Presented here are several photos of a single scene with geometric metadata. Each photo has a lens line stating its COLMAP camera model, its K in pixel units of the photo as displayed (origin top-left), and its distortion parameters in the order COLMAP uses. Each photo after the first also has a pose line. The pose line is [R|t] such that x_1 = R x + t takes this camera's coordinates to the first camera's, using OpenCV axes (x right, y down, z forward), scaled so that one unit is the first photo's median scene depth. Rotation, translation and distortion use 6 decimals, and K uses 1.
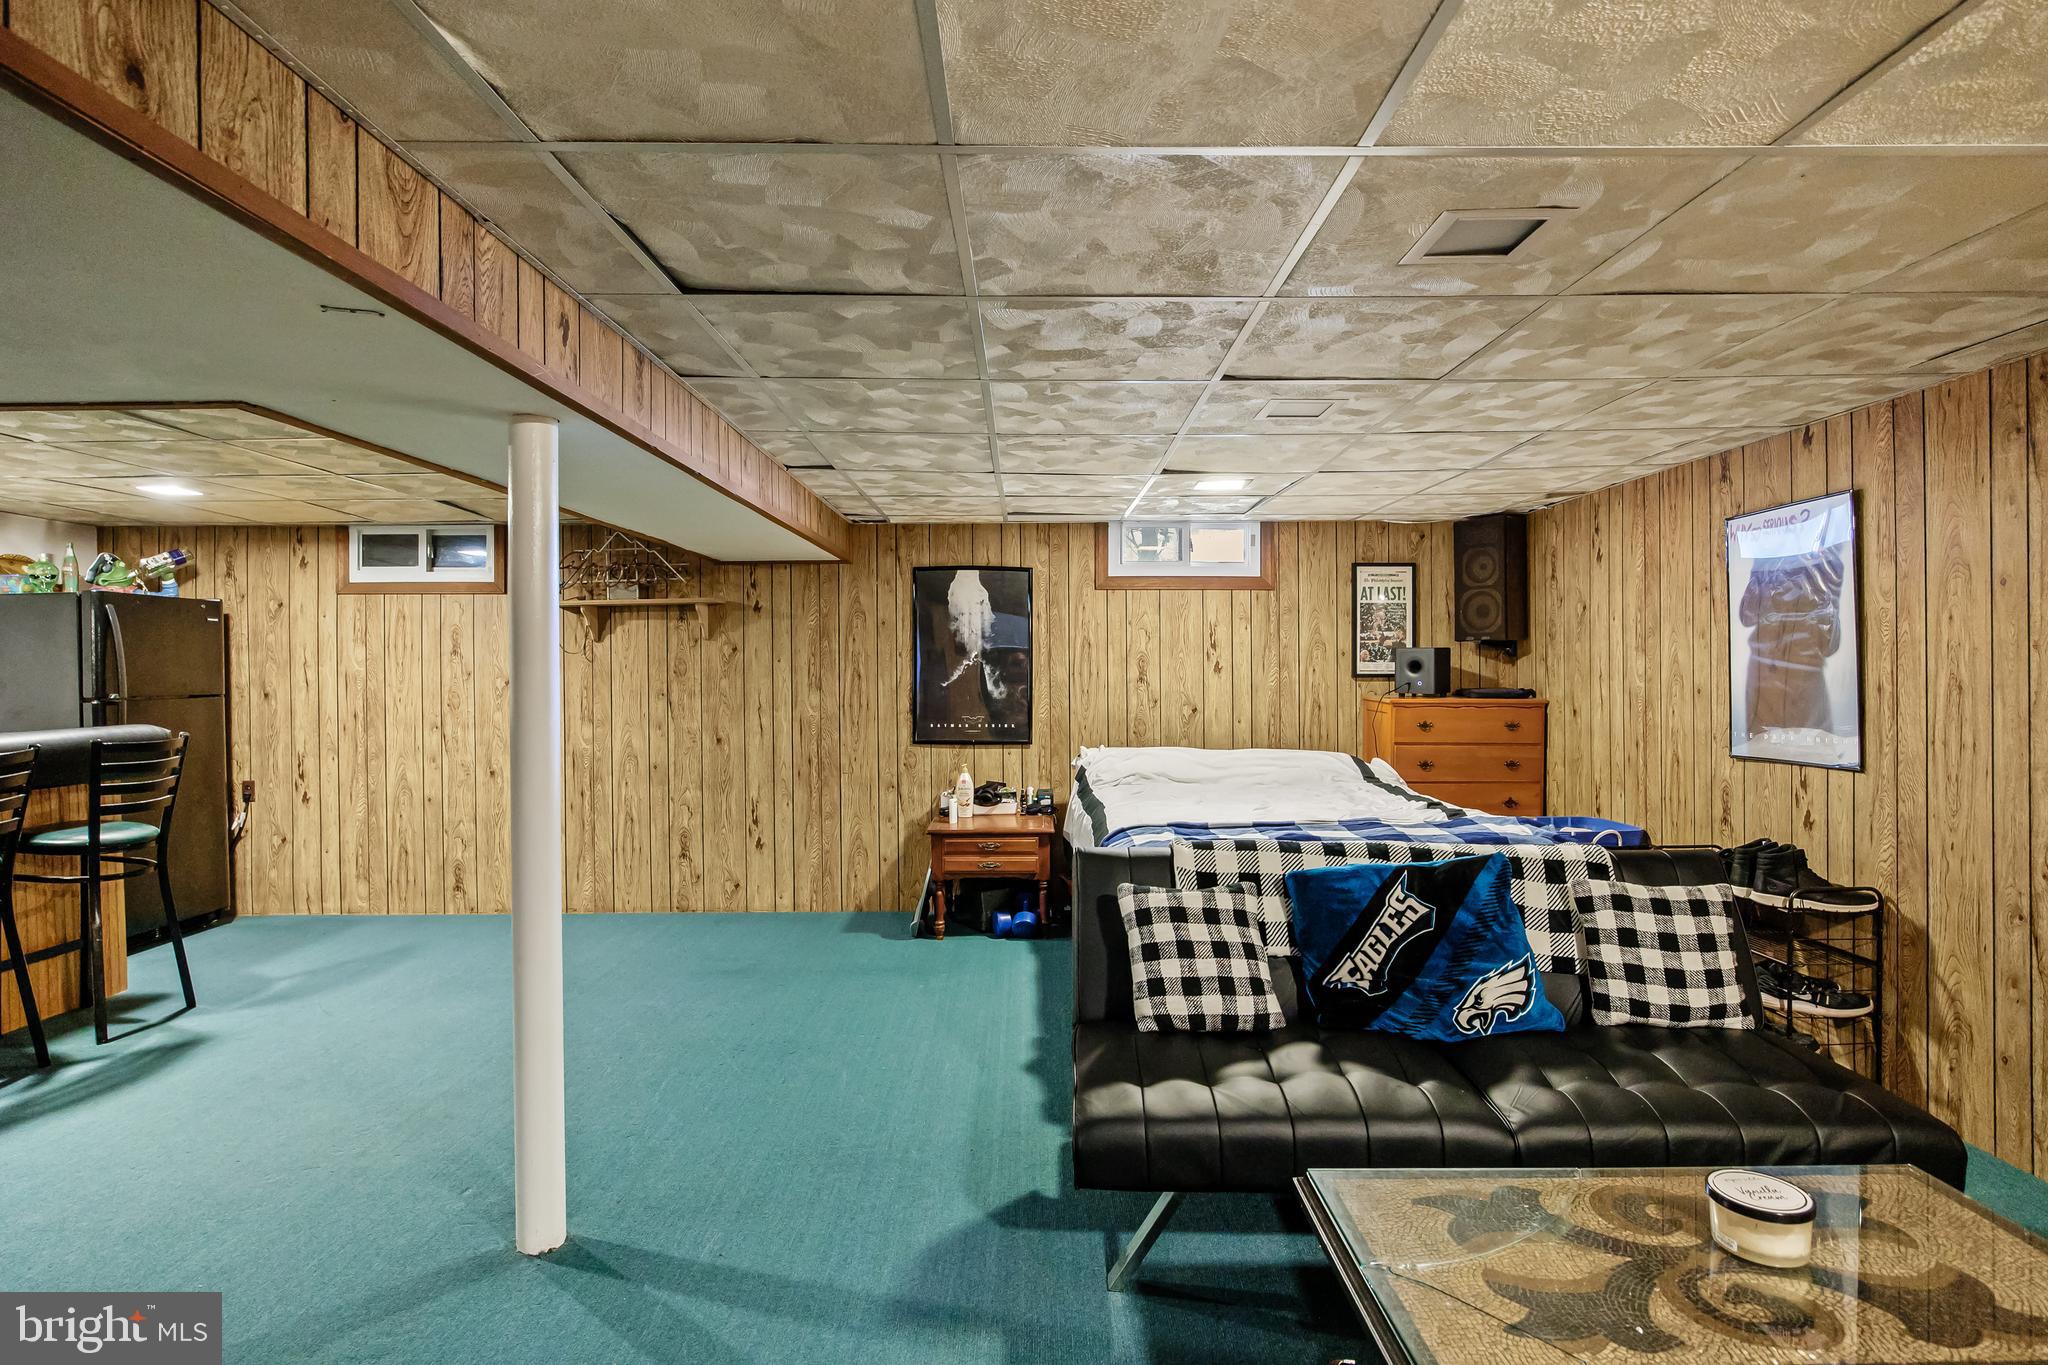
lens RADIAL K [[1068.7, 0, 1024.0], [0, 1068.7, 666.8], [0, 0, 1]] dist [-0.014076, 0.000141]
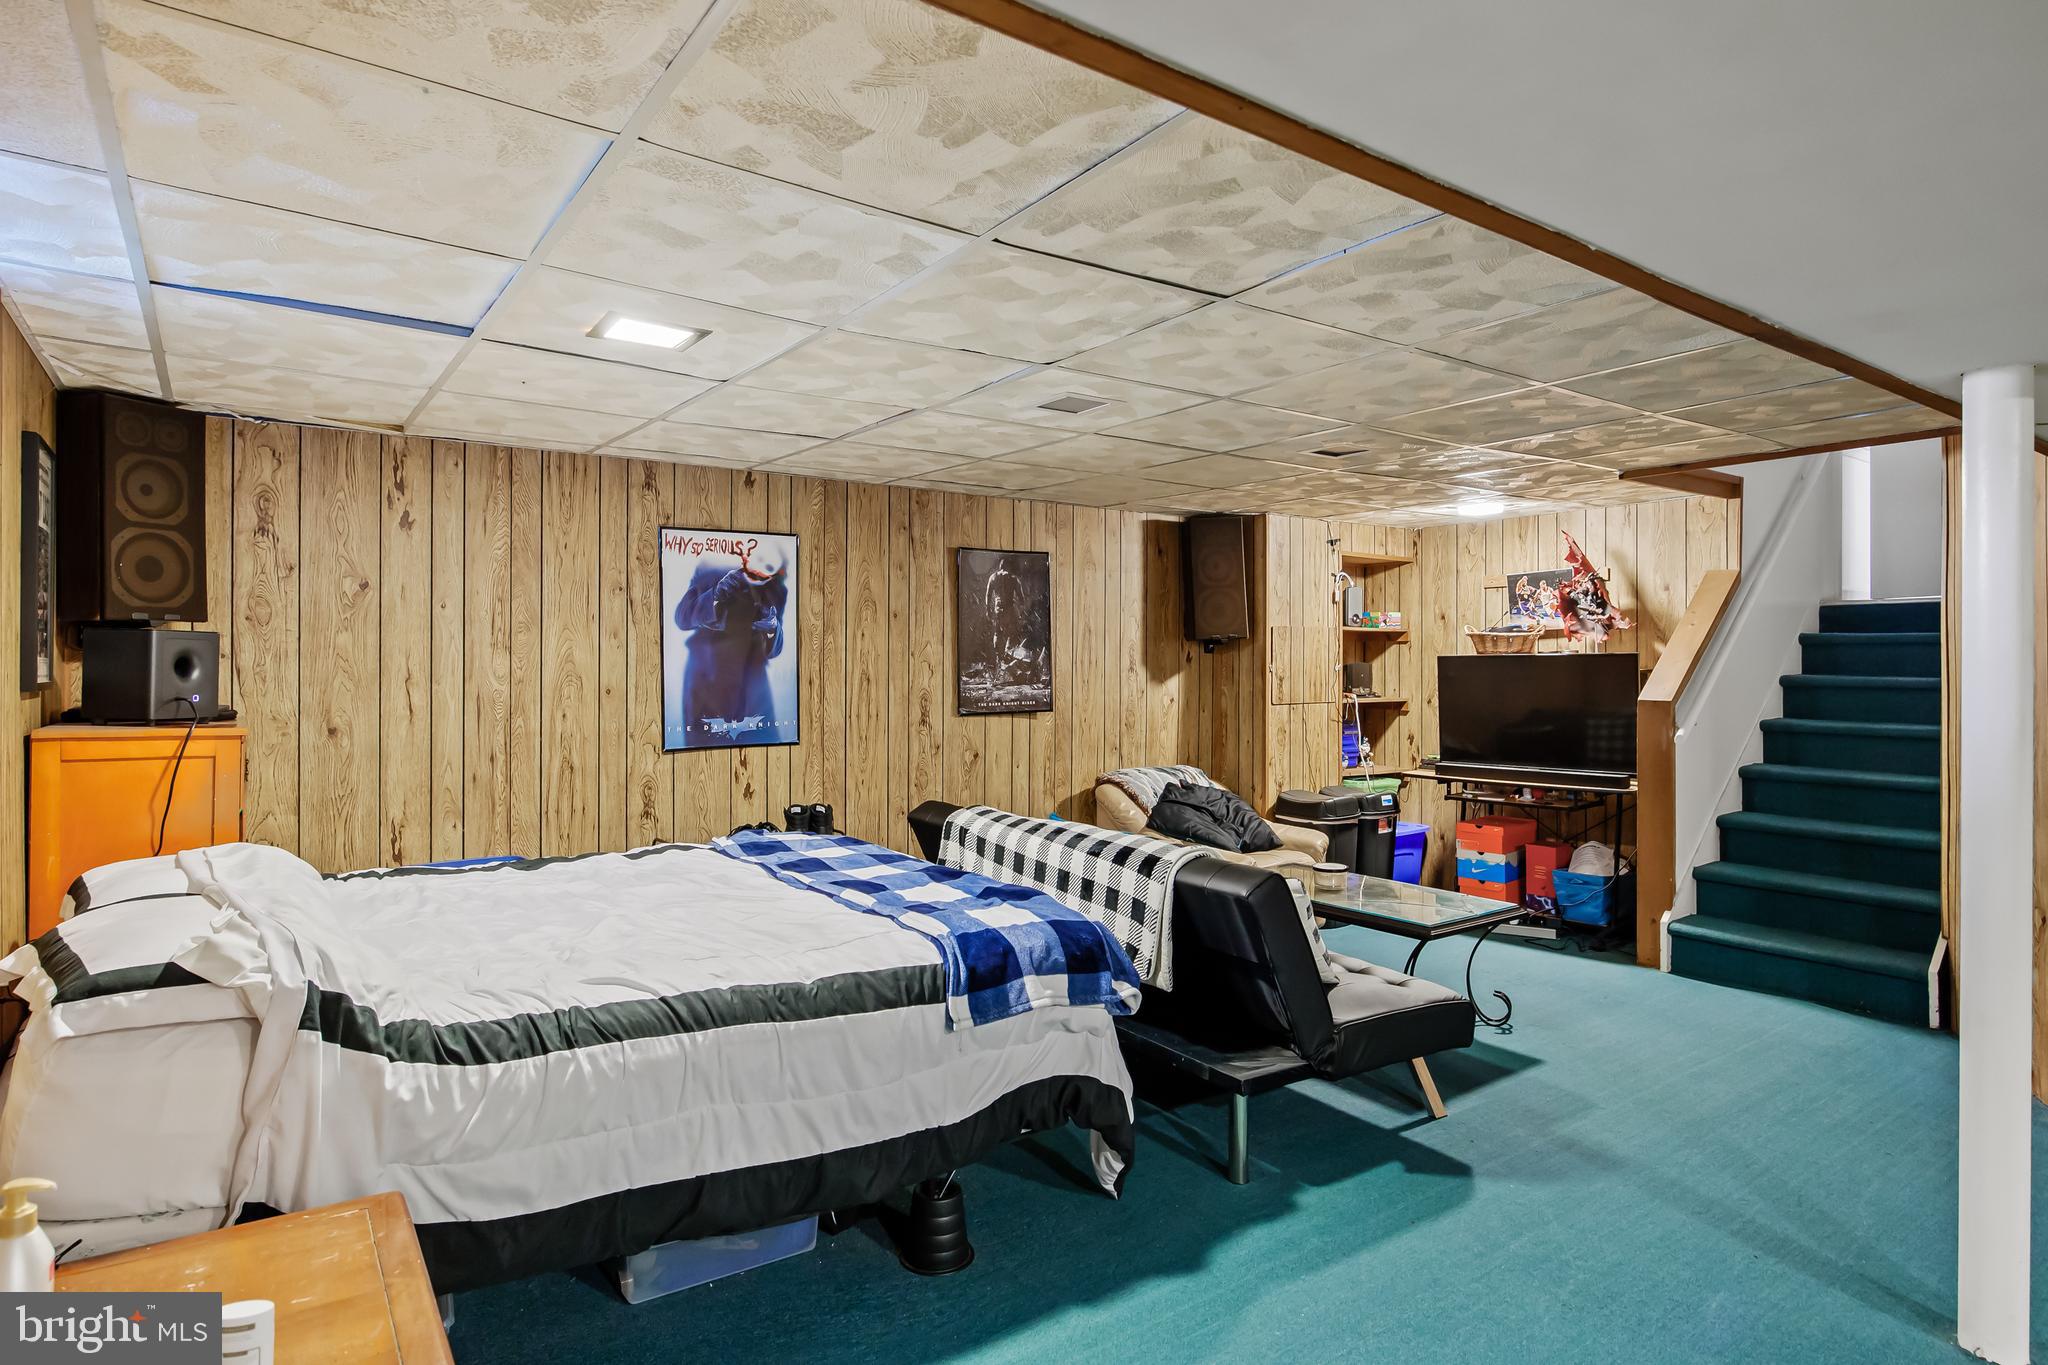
lens RADIAL K [[1113.5, 0, 1037.6], [0, 1113.5, 674.1], [0, 0, 1]] dist [-0.009916, 0.000550]
pose [[-0.608647, 0.000954, 0.793440, -0.508235], [0.004322, 0.999988, 0.002114, 0.007586], [-0.793429, 0.004716, -0.608644, 1.574108]]
